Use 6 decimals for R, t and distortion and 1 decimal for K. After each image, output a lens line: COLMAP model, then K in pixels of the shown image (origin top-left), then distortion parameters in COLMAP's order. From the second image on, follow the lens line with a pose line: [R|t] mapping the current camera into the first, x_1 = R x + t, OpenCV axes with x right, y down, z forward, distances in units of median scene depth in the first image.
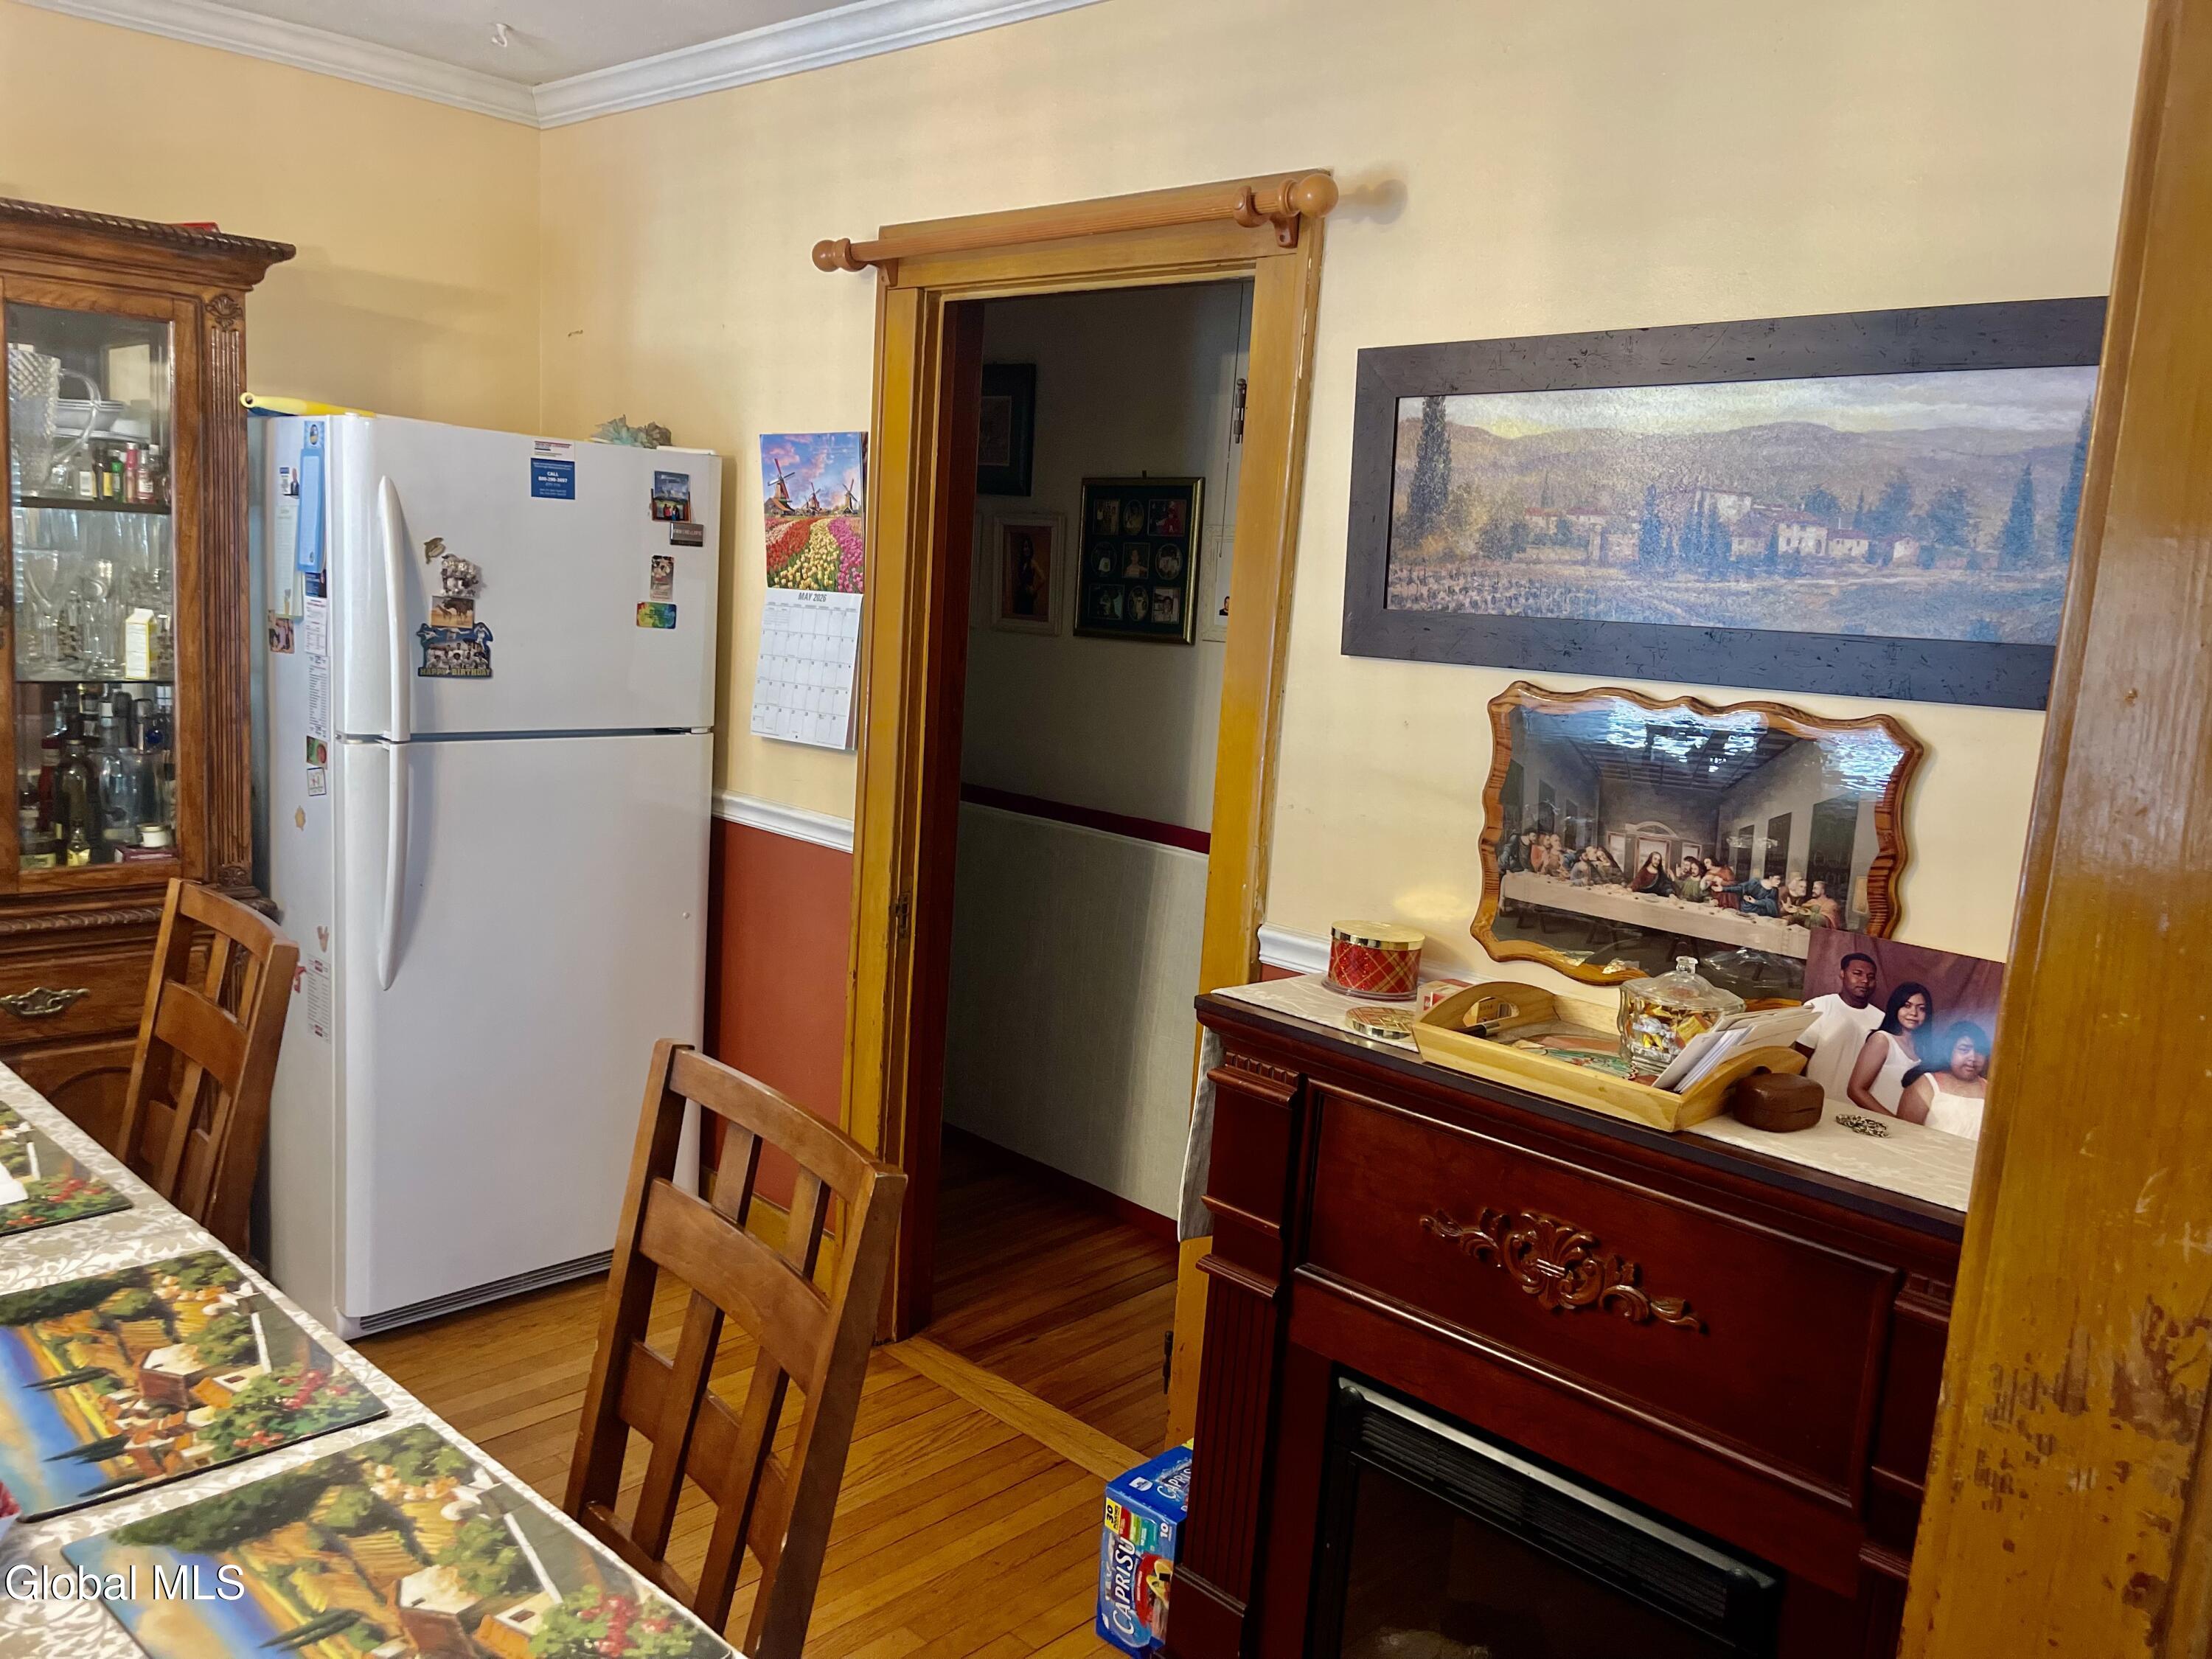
lens RADIAL K [[1702.7, 0, 1026.0], [0, 1702.7, 797.7], [0, 0, 1]] dist [0.059890, -0.085660]
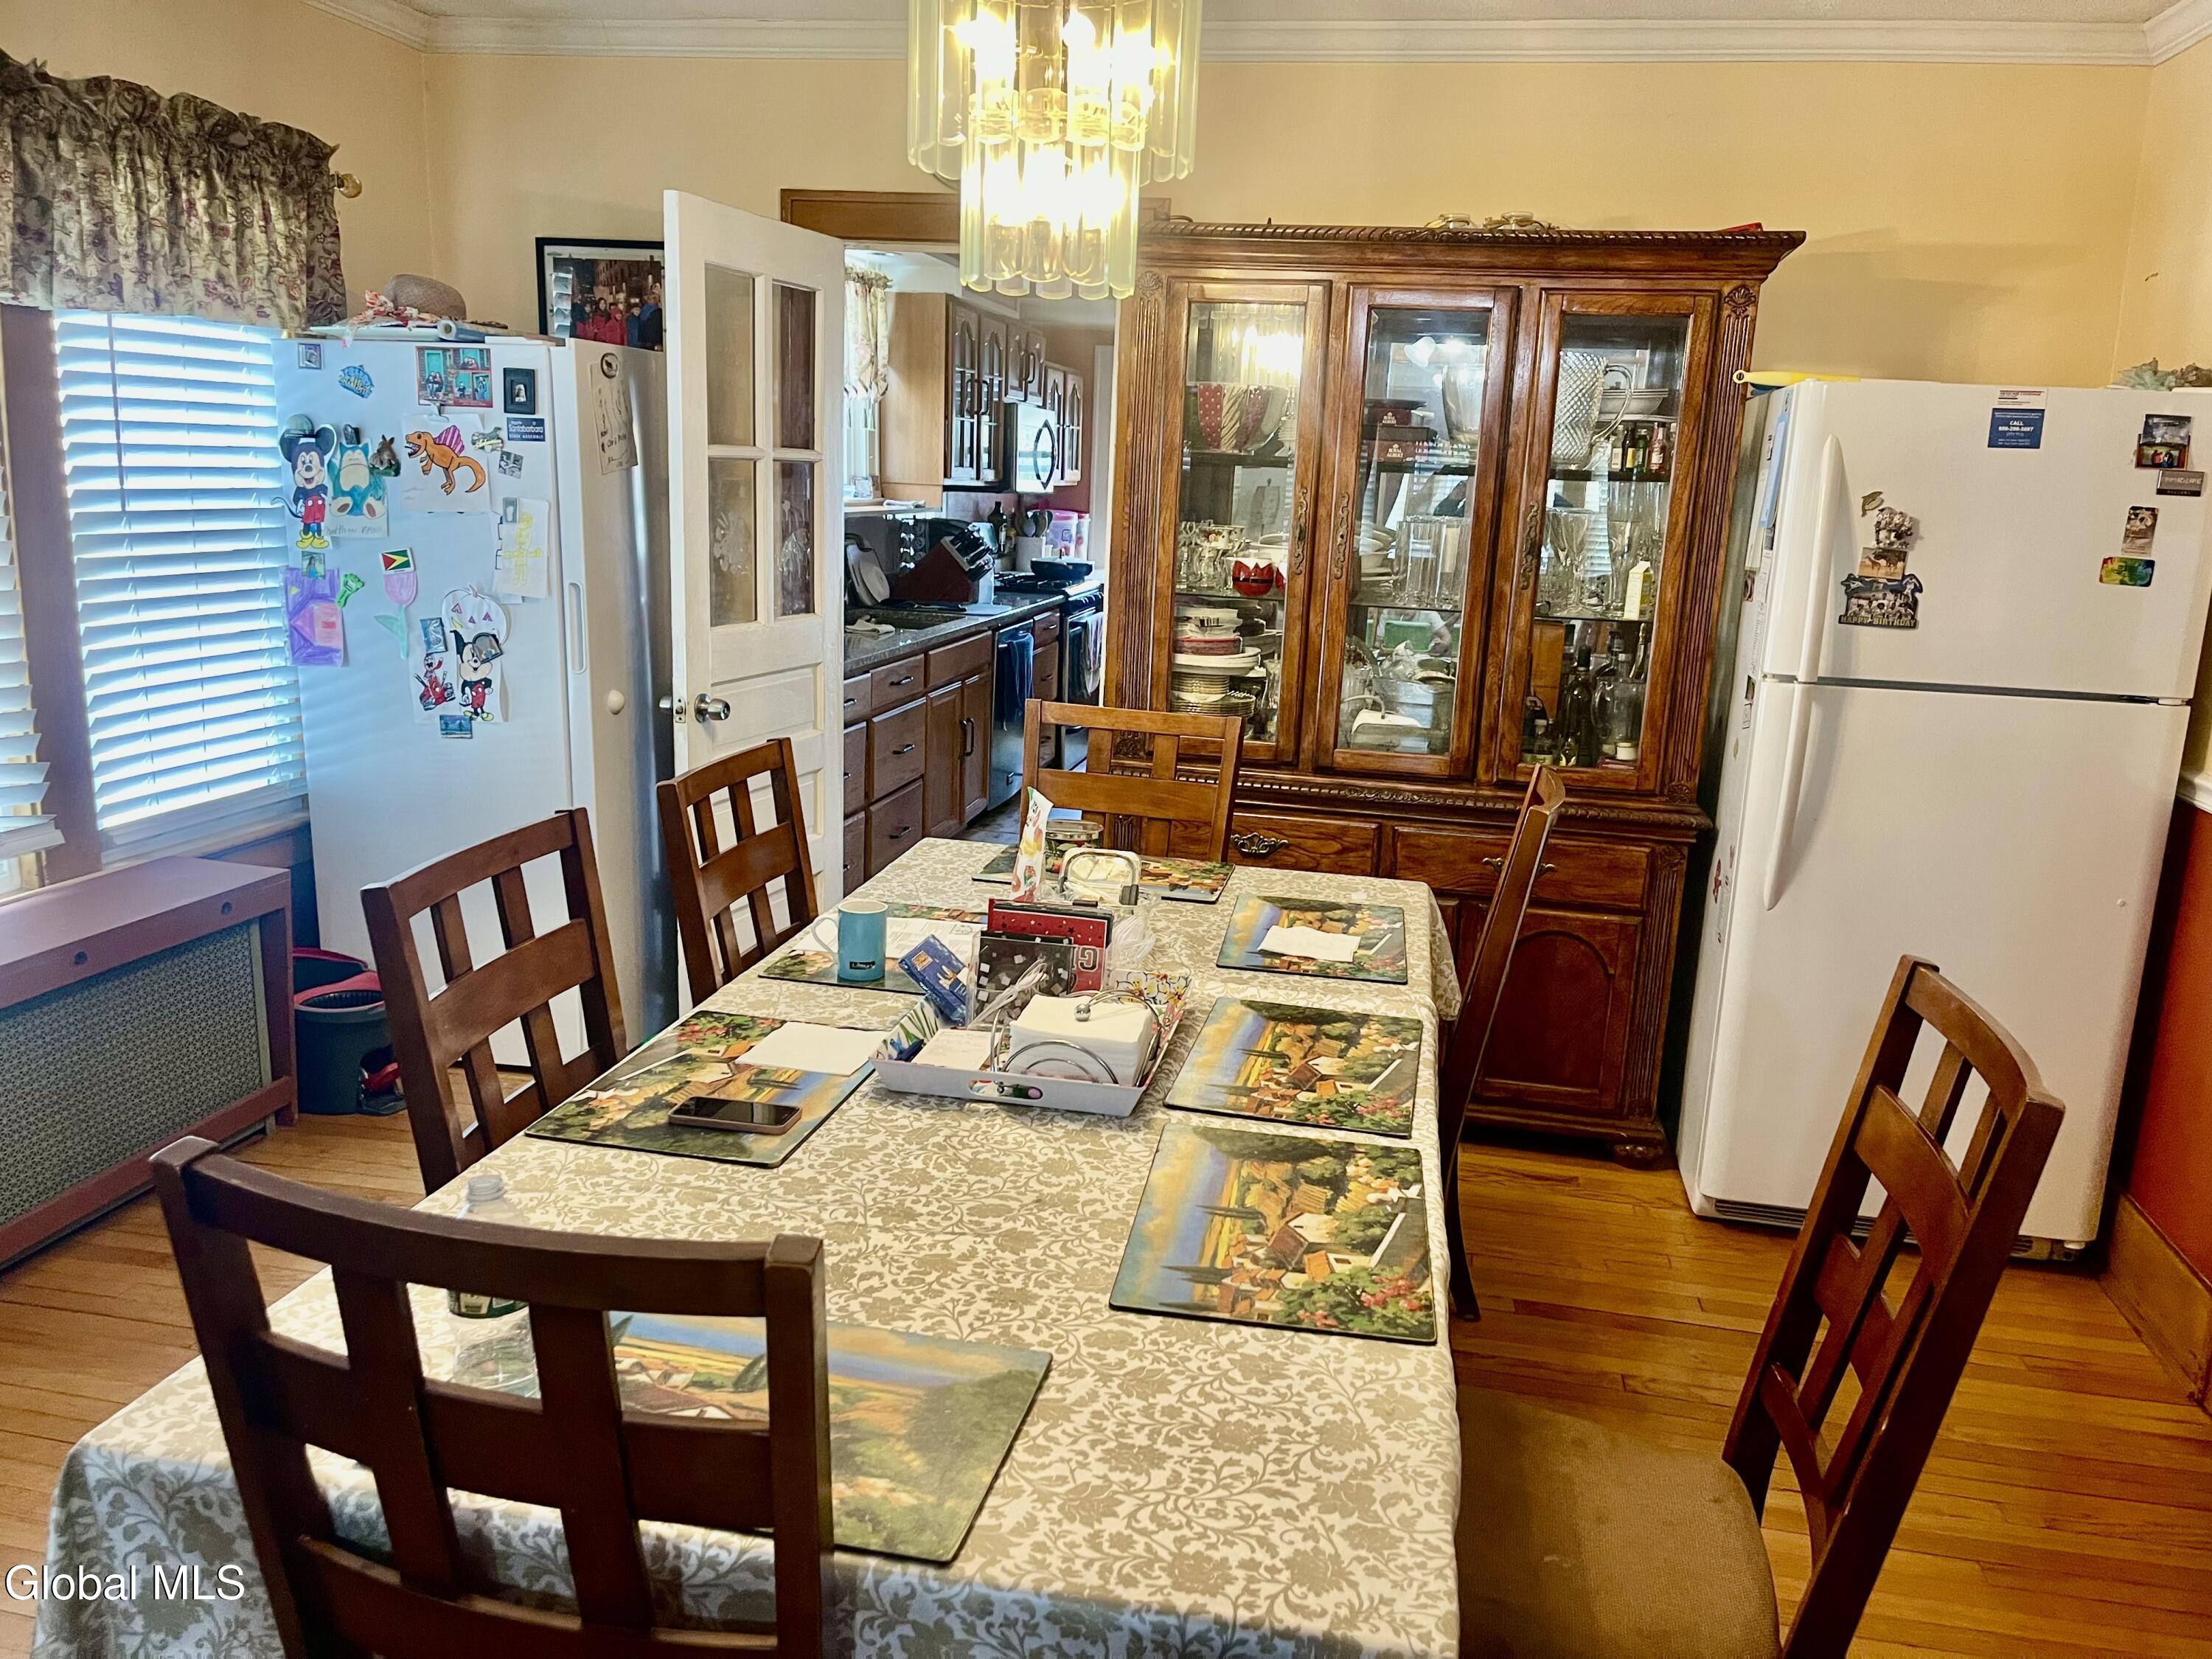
lens RADIAL K [[1659.1, 0, 1089.5], [0, 1659.1, 813.6], [0, 0, 1]] dist [0.070061, -0.087901]
pose [[0.540262, 0.128052, -0.831697, 0.286267], [-0.123652, 0.989706, 0.072057, 0.029702], [0.832363, 0.063911, 0.550534, 0.047938]]
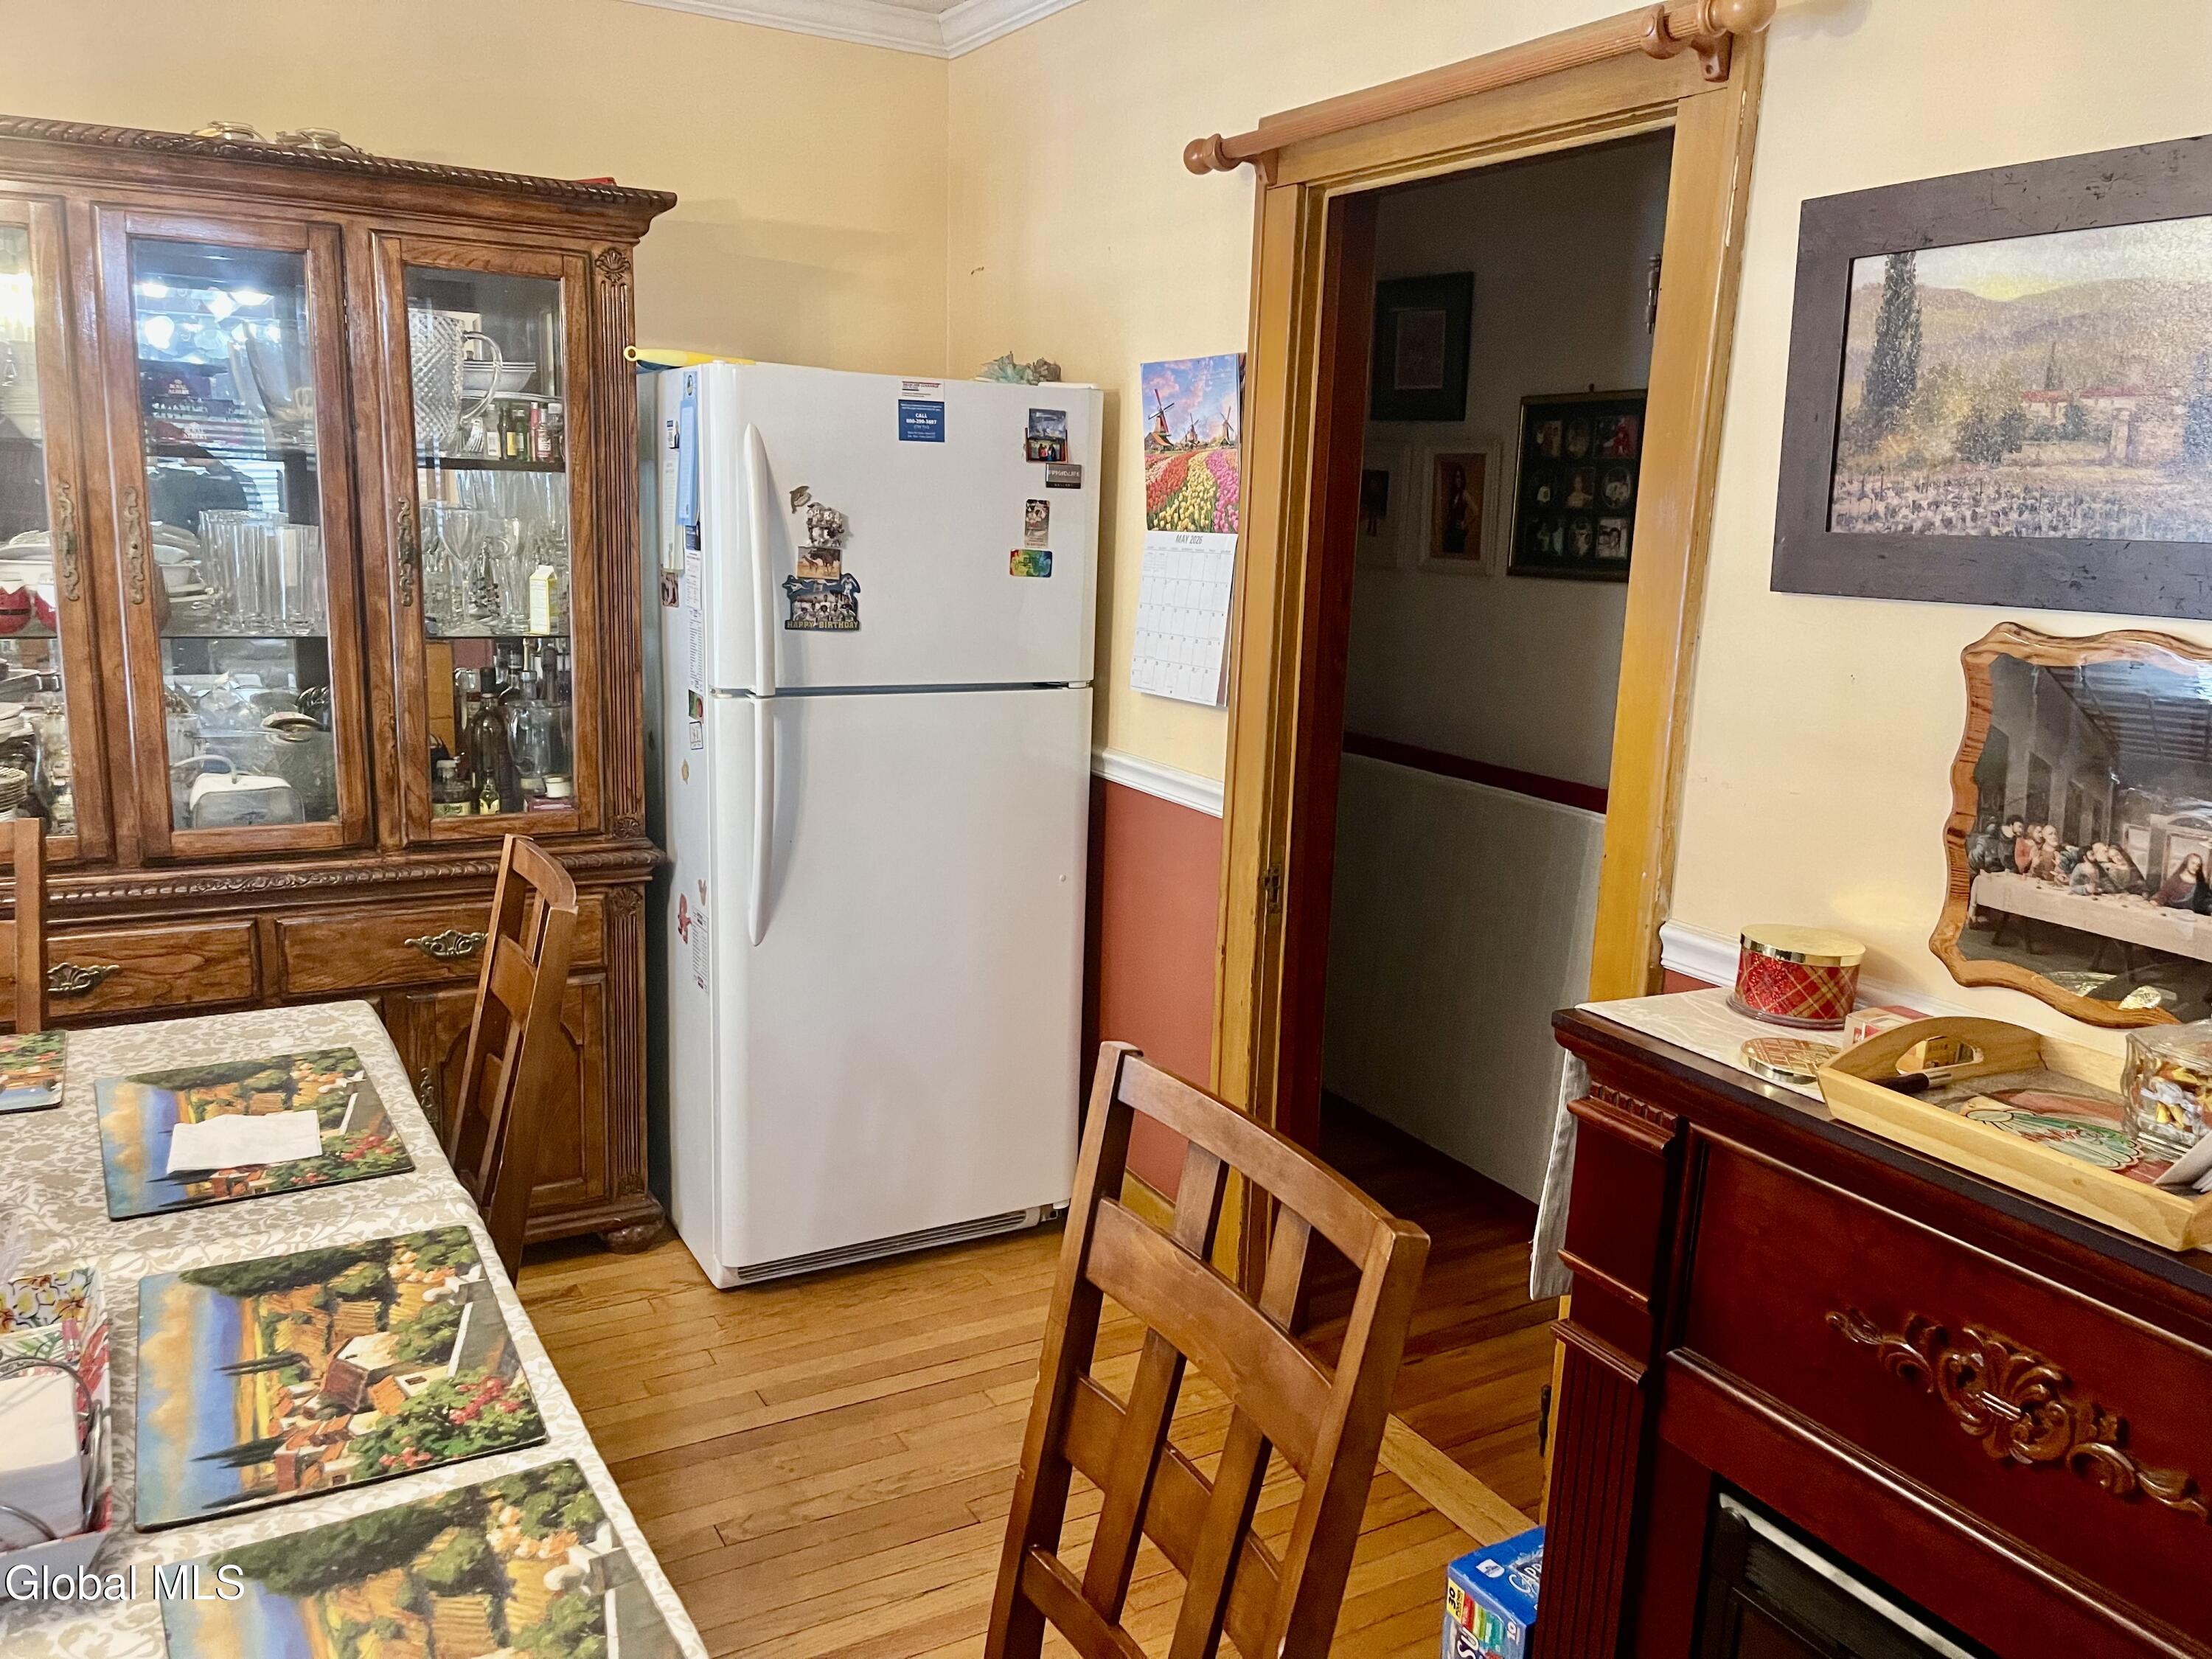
lens RADIAL K [[1659.1, 0, 1089.5], [0, 1659.1, 813.6], [0, 0, 1]] dist [0.070061, -0.087901]
pose [[0.962106, 0.021749, -0.271809, 0.078348], [-0.010198, 0.998987, 0.043838, -0.009260], [0.272487, -0.039405, 0.961352, 0.129278]]
